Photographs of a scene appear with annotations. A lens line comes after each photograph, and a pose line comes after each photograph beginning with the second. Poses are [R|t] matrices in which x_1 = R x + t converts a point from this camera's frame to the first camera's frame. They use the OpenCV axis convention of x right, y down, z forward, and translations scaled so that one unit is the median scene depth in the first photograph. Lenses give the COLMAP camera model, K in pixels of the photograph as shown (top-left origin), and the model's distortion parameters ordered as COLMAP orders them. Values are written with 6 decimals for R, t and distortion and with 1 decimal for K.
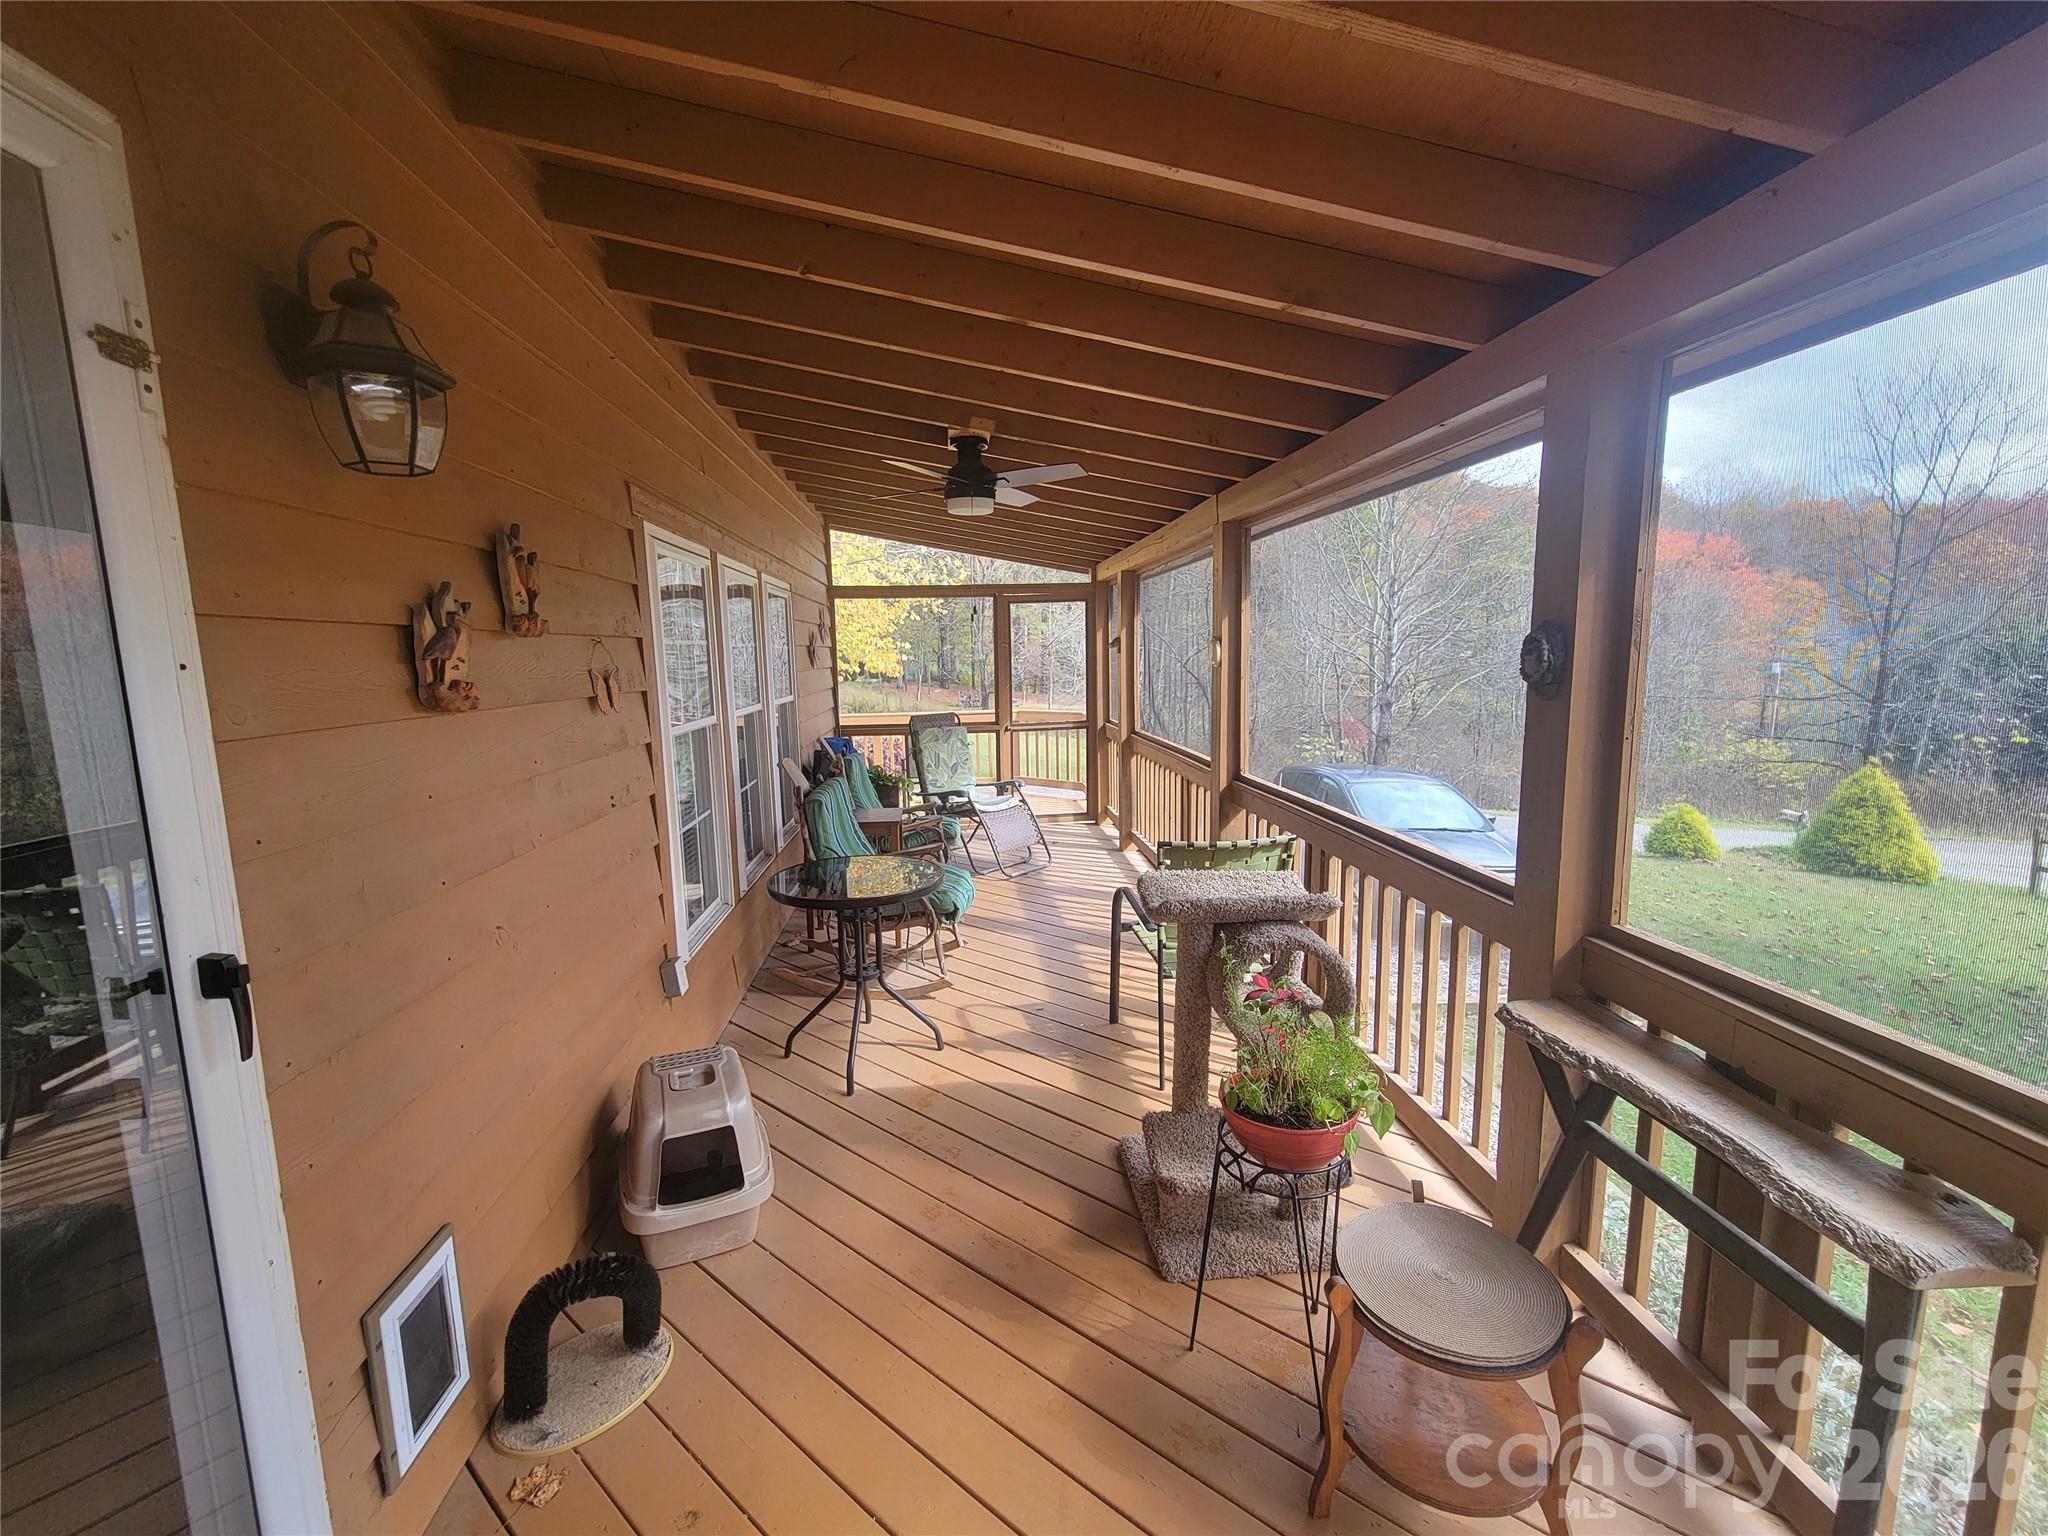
lens RADIAL K [[830.4, 0, 1024.0], [0, 830.4, 768.0], [0, 0, 1]] dist [0.000433, -0.000119]
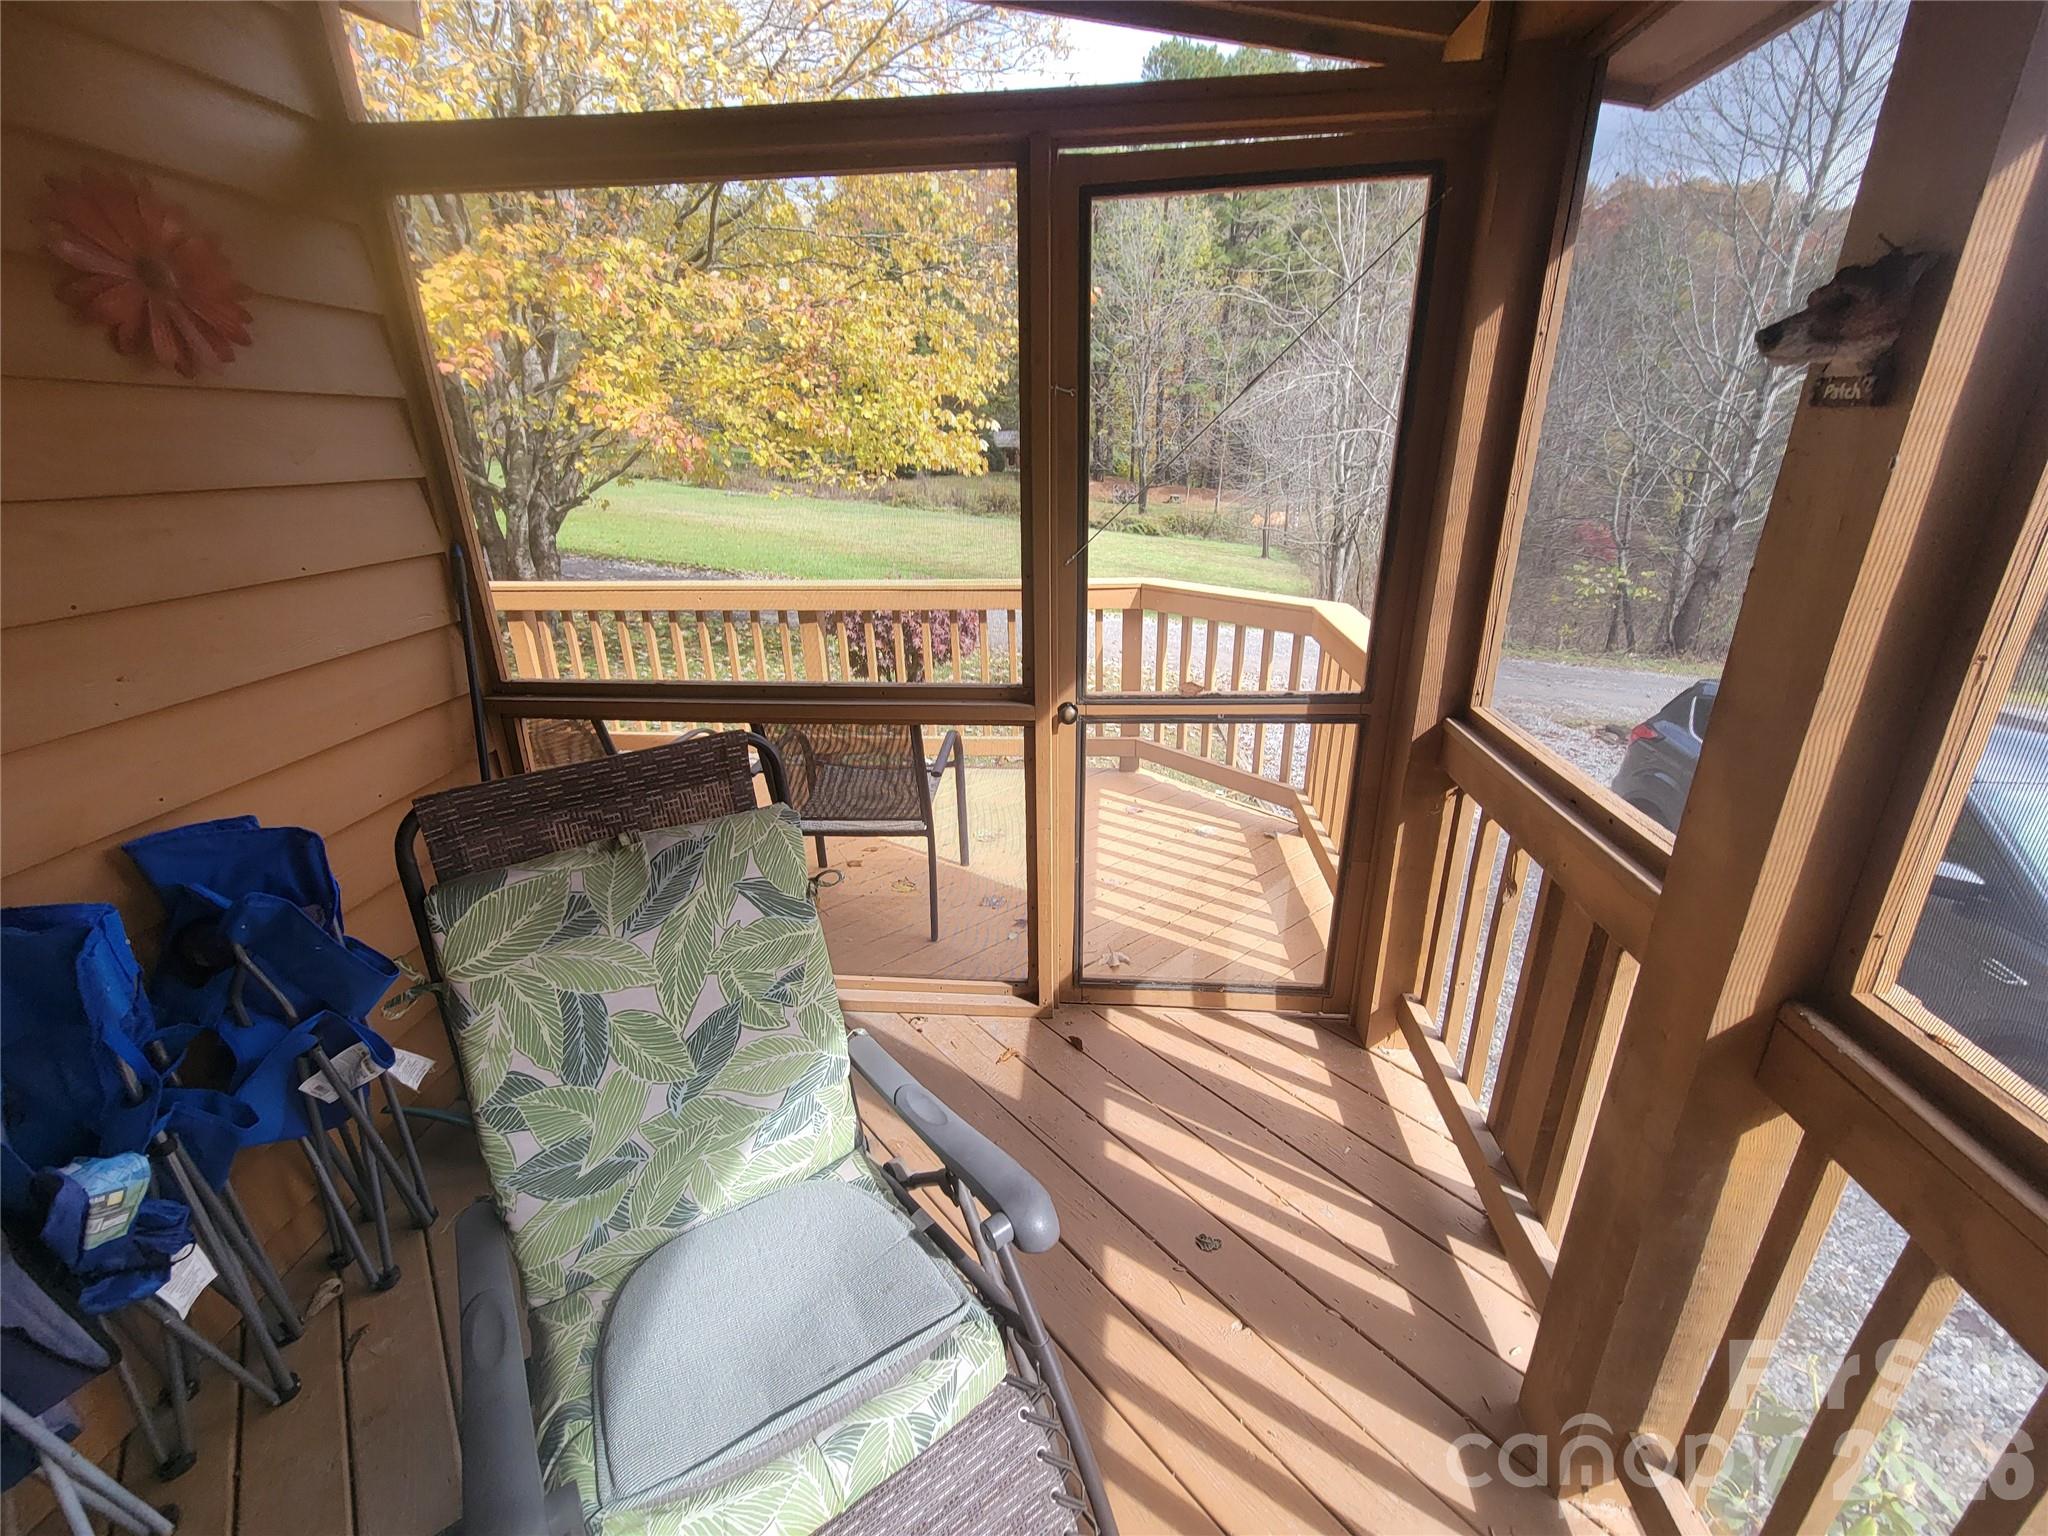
lens RADIAL K [[835.6, 0, 1022.4], [0, 835.6, 761.8], [0, 0, 1]] dist [0.000291, 0.000038]
pose [[0.982455, 0.066827, -0.174118, 0.017913], [-0.025237, 0.972648, 0.230909, -0.096465], [0.184786, -0.222463, 0.957269, 0.703900]]
